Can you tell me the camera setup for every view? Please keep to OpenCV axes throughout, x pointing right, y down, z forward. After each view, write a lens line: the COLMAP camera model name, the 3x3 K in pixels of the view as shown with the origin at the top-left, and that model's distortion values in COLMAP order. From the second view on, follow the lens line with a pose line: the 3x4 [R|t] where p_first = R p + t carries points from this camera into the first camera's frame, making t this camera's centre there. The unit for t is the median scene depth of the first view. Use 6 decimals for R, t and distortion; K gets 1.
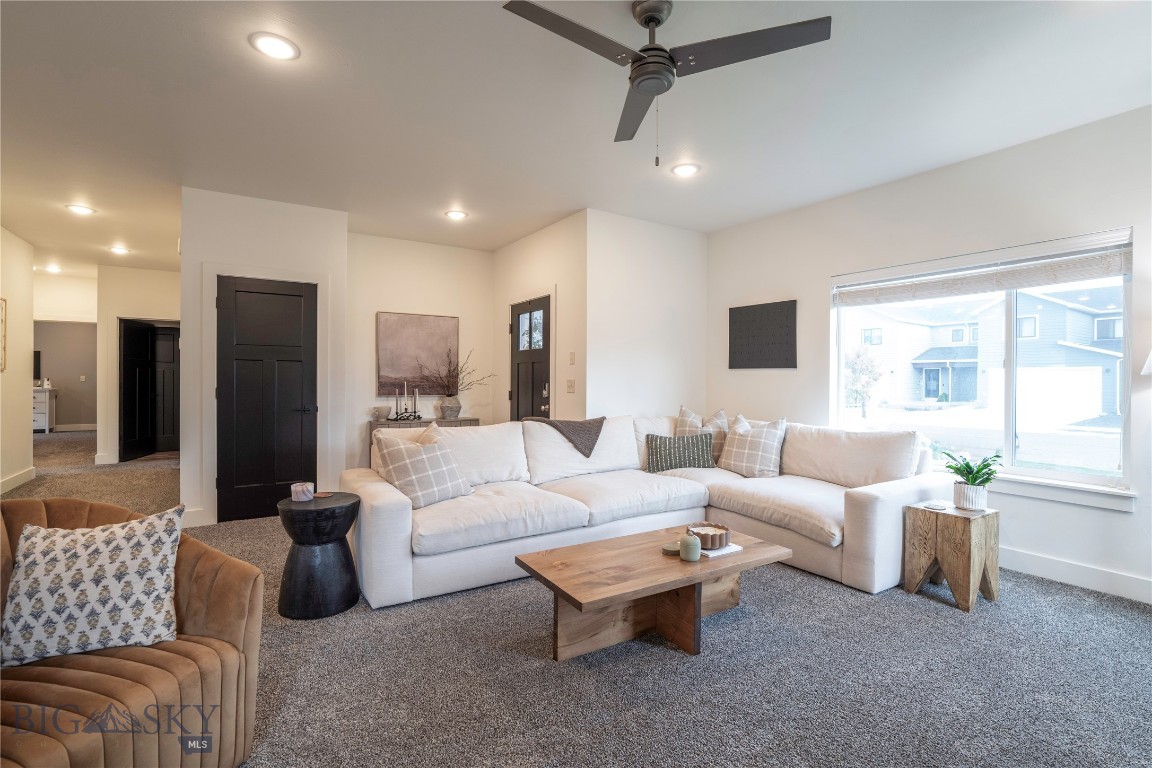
lens RADIAL K [[531.1, 0, 573.5], [0, 531.1, 379.7], [0, 0, 1]] dist [-0.041281, 0.017538]
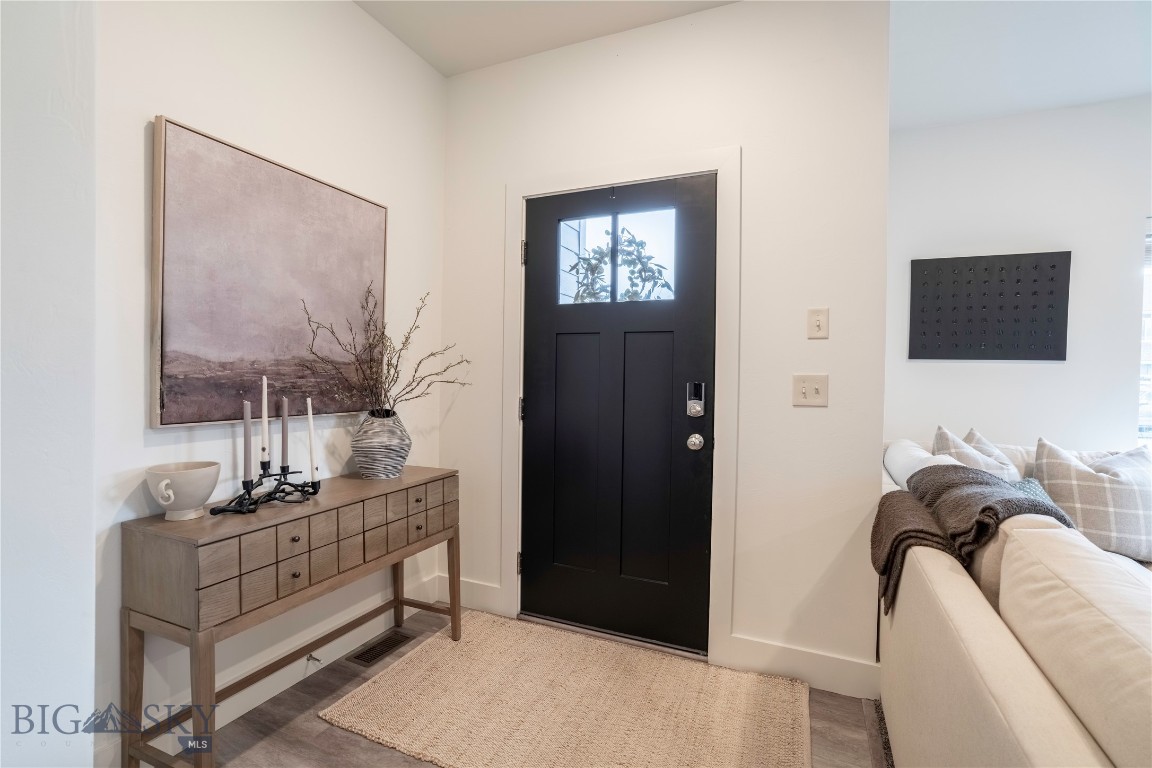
lens RADIAL K [[531.1, 0, 569.6], [0, 531.1, 382.3], [0, 0, 1]] dist [-0.041281, 0.017538]
pose [[0.845064, 0.001248, 0.534663, -0.373666], [-0.012059, 0.999787, 0.016726, 0.000446], [-0.534528, -0.020583, 0.844900, 0.733927]]
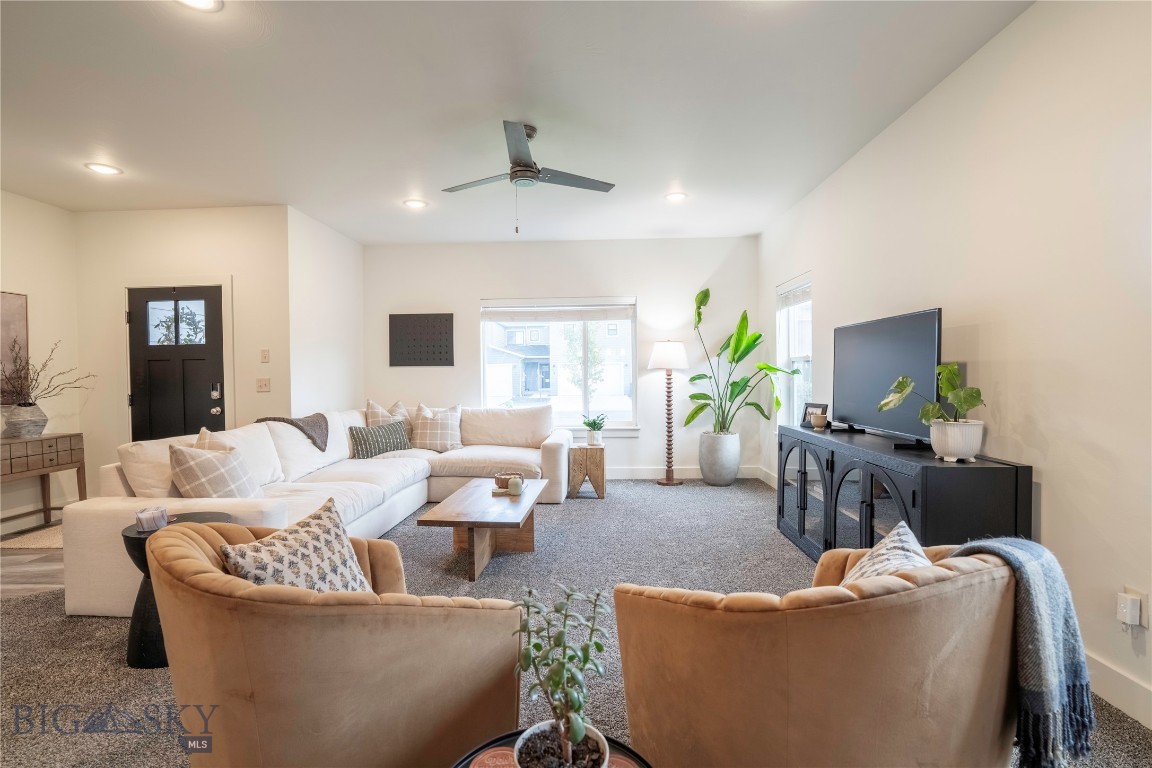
lens RADIAL K [[531.1, 0, 579.5], [0, 531.1, 382.4], [0, 0, 1]] dist [-0.041281, 0.017538]
pose [[0.578766, -0.026230, 0.815072, -0.433723], [0.016800, 0.999654, 0.020241, -0.002404], [-0.815321, 0.001978, 0.579006, -0.010321]]
